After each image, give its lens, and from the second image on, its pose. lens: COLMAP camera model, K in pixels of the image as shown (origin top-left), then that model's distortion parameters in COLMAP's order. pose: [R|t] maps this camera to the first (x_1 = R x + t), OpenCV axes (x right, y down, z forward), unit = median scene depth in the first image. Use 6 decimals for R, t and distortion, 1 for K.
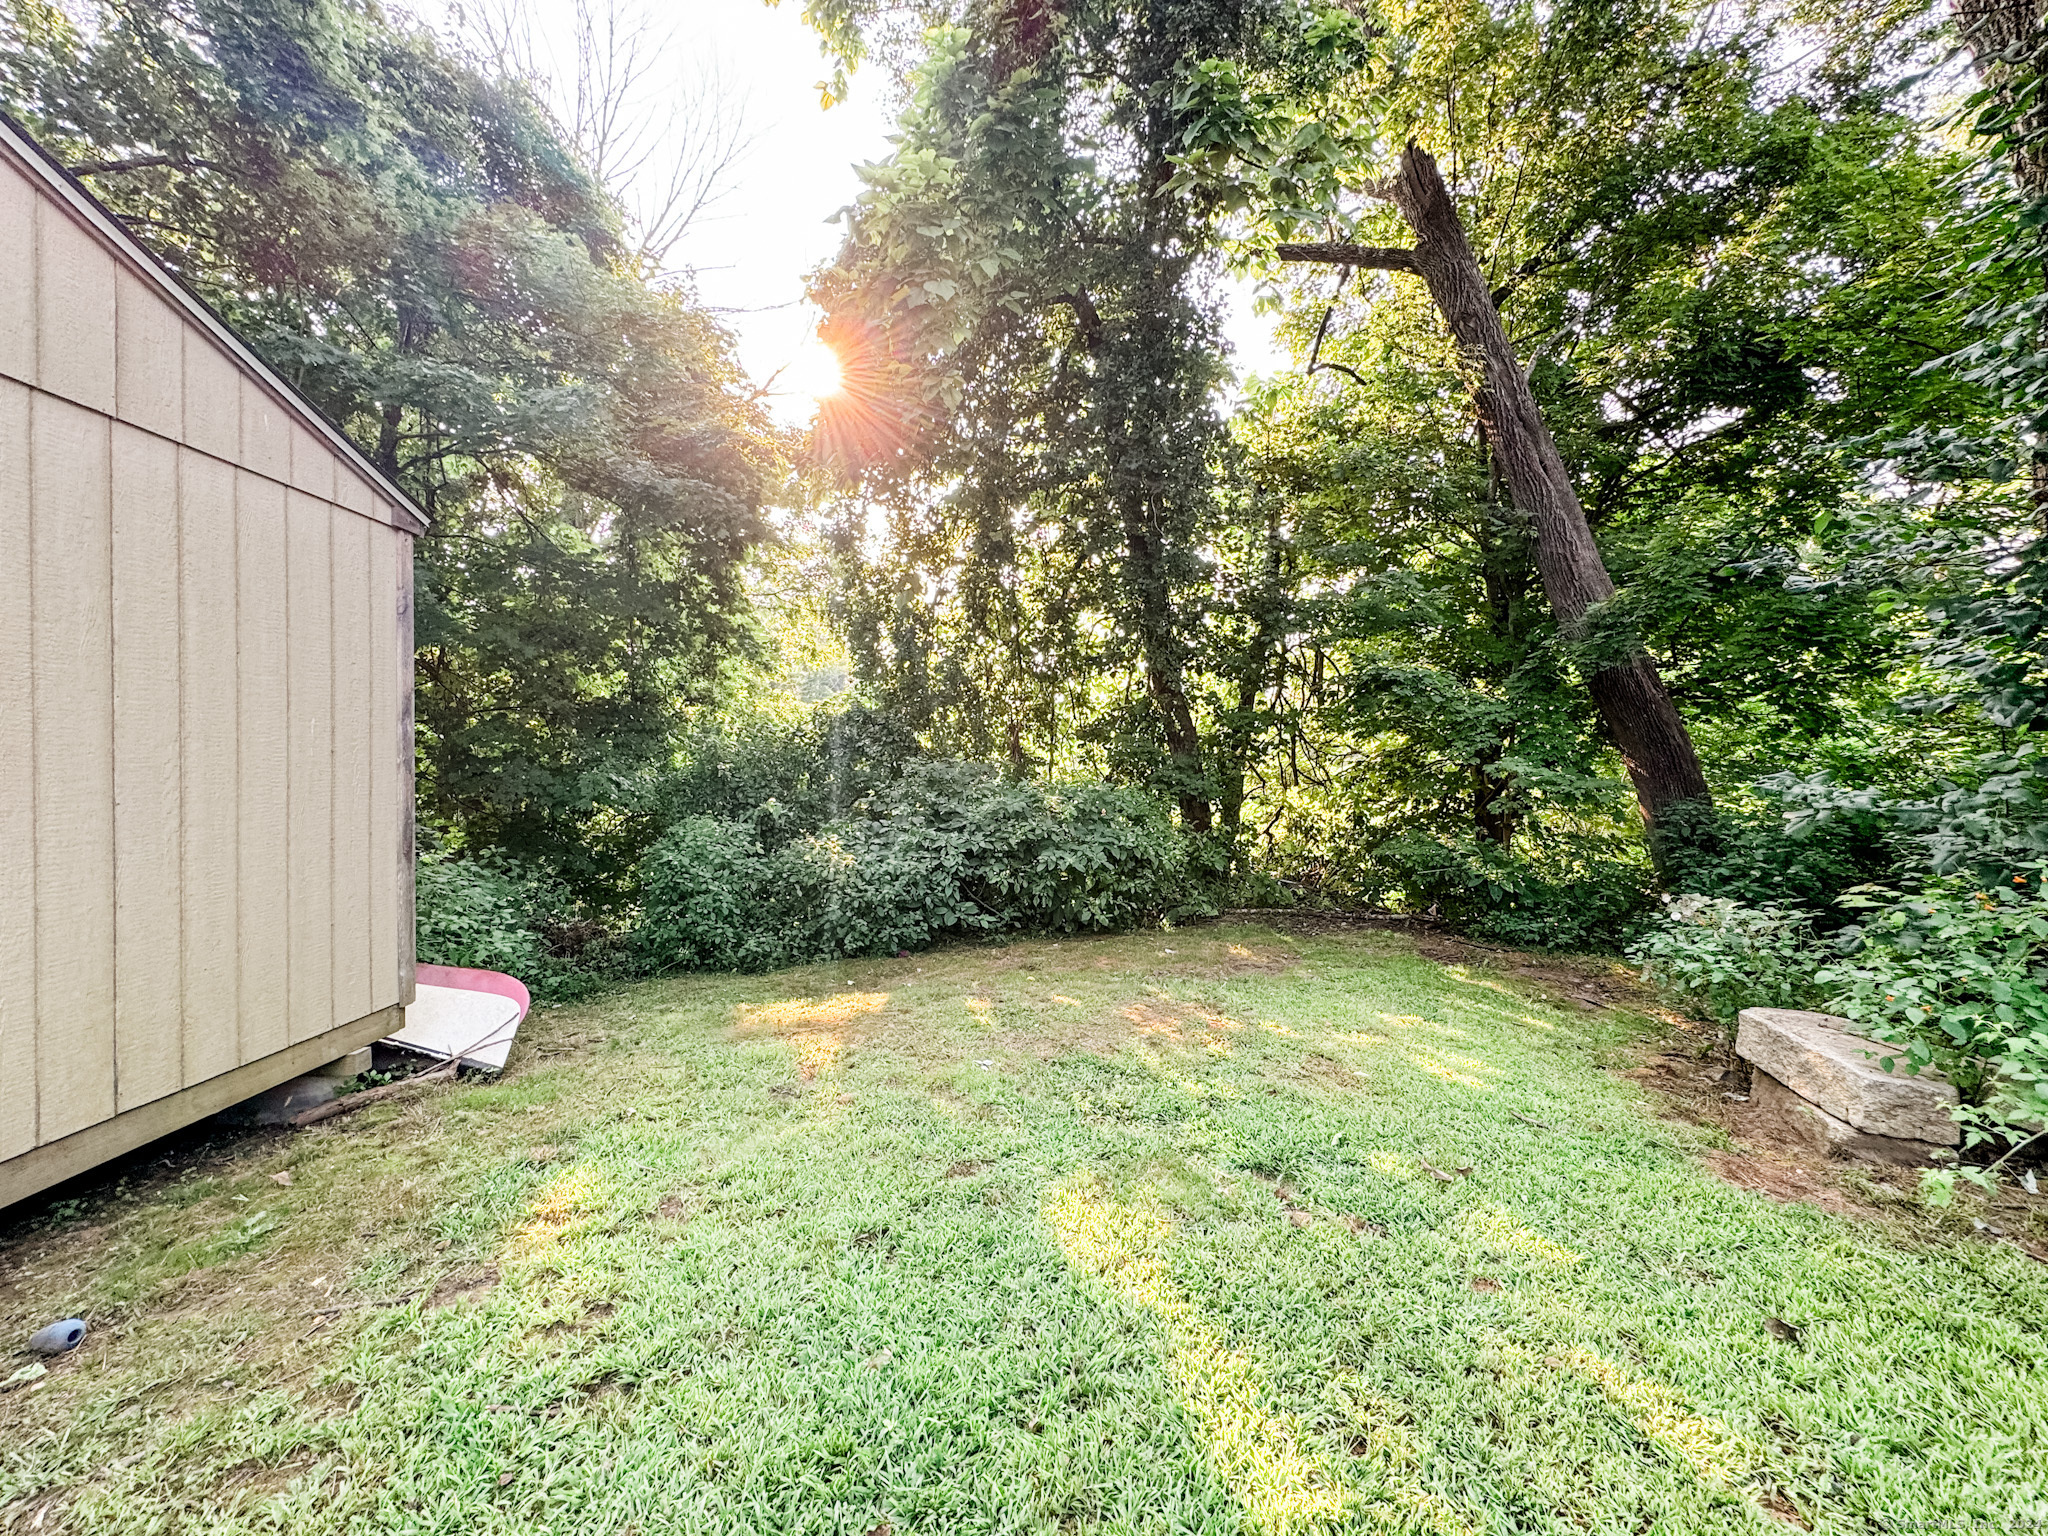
lens RADIAL K [[812.8, 0, 1019.9], [0, 812.8, 762.9], [0, 0, 1]] dist [0.000312, 0.000633]
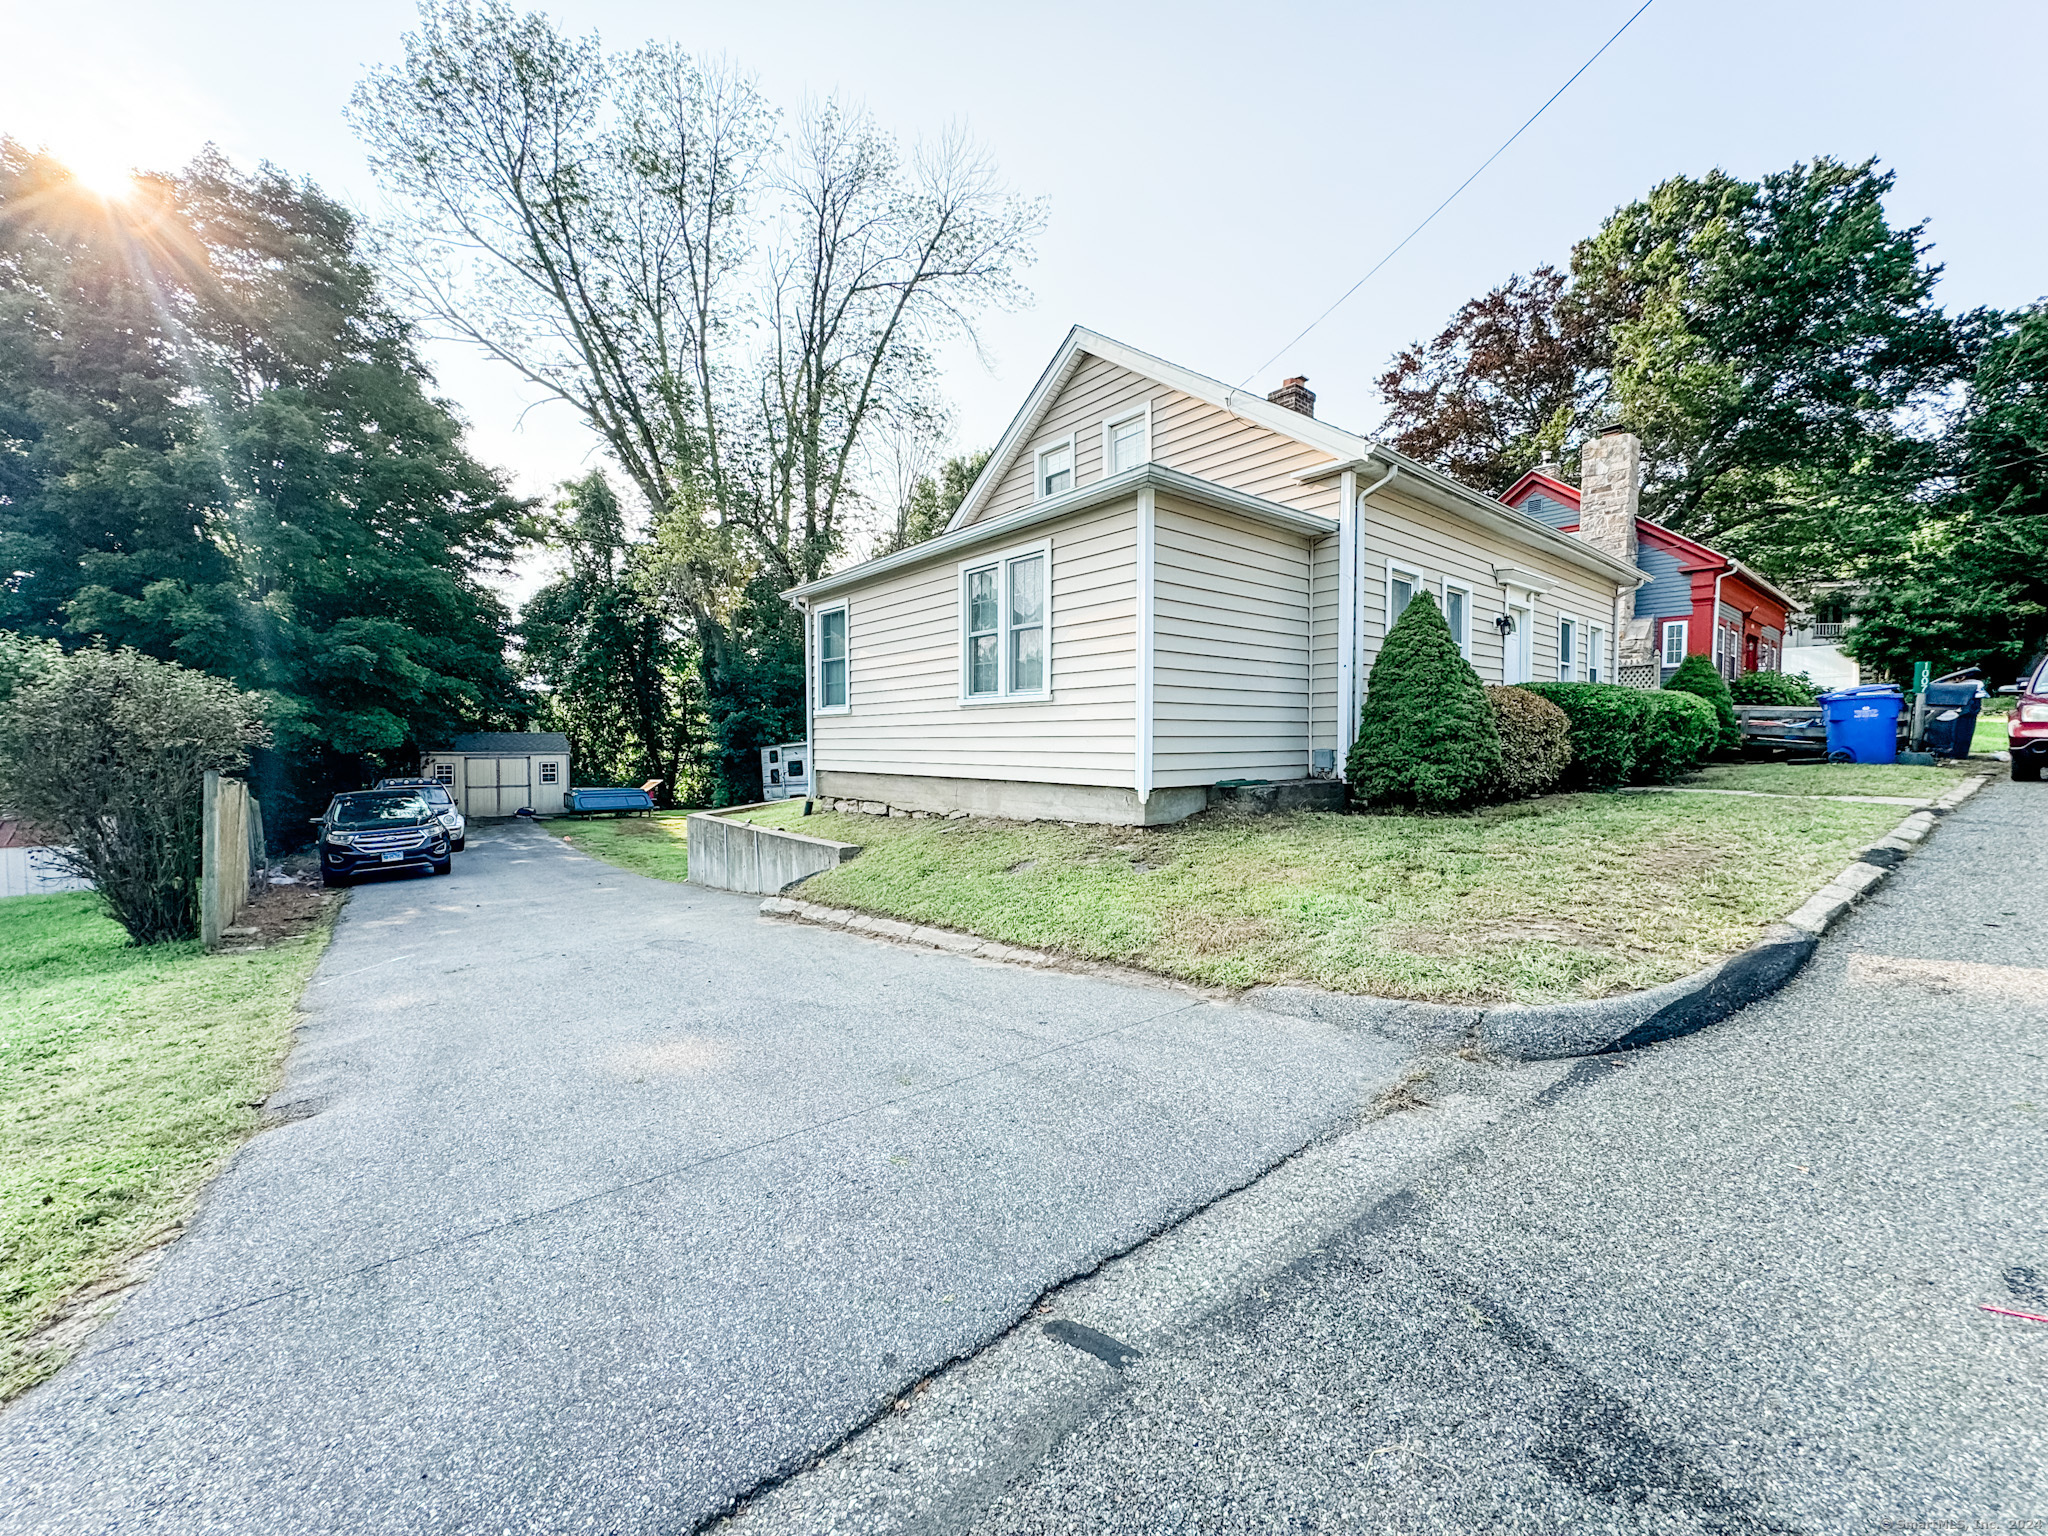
lens RADIAL K [[812.8, 0, 1019.9], [0, 812.8, 762.9], [0, 0, 1]] dist [0.000312, 0.000633]
pose [[0.805317, -0.009159, 0.592773, -0.688758], [-0.006136, 0.999698, 0.023782, -0.151352], [-0.592812, -0.022790, 0.805018, -3.066723]]
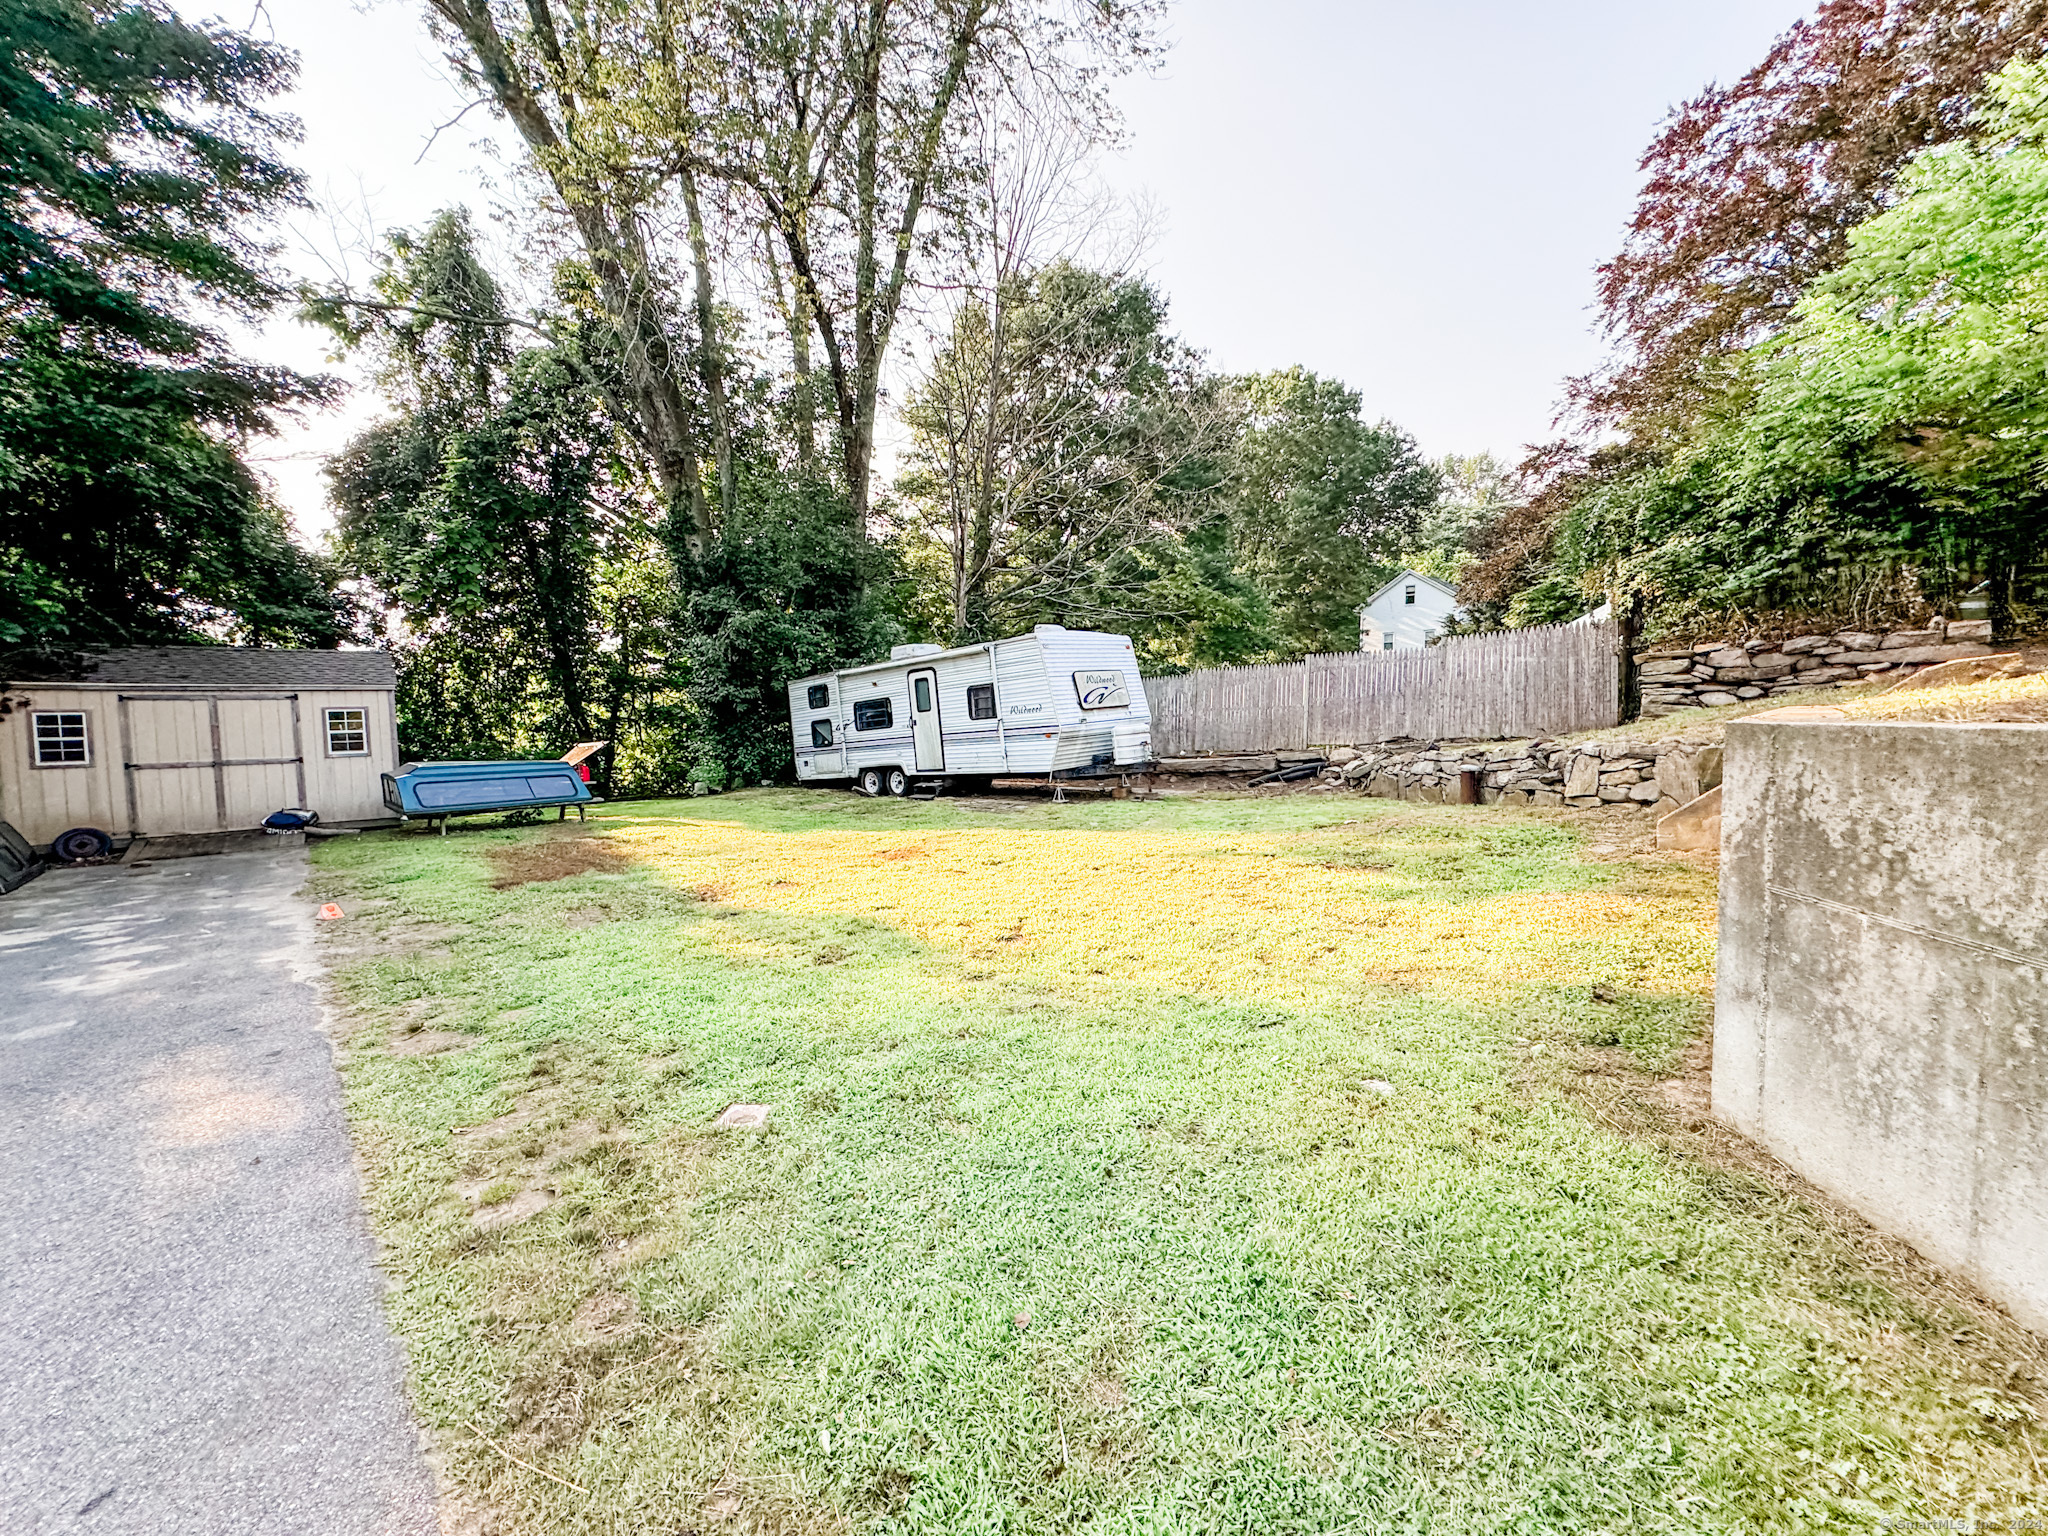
lens RADIAL K [[812.8, 0, 1019.9], [0, 812.8, 762.9], [0, 0, 1]] dist [0.000312, 0.000633]
pose [[0.750296, -0.049676, 0.659233, -0.398857], [0.017441, 0.998313, 0.055377, -0.047363], [-0.660872, -0.030051, 0.749897, -1.559118]]
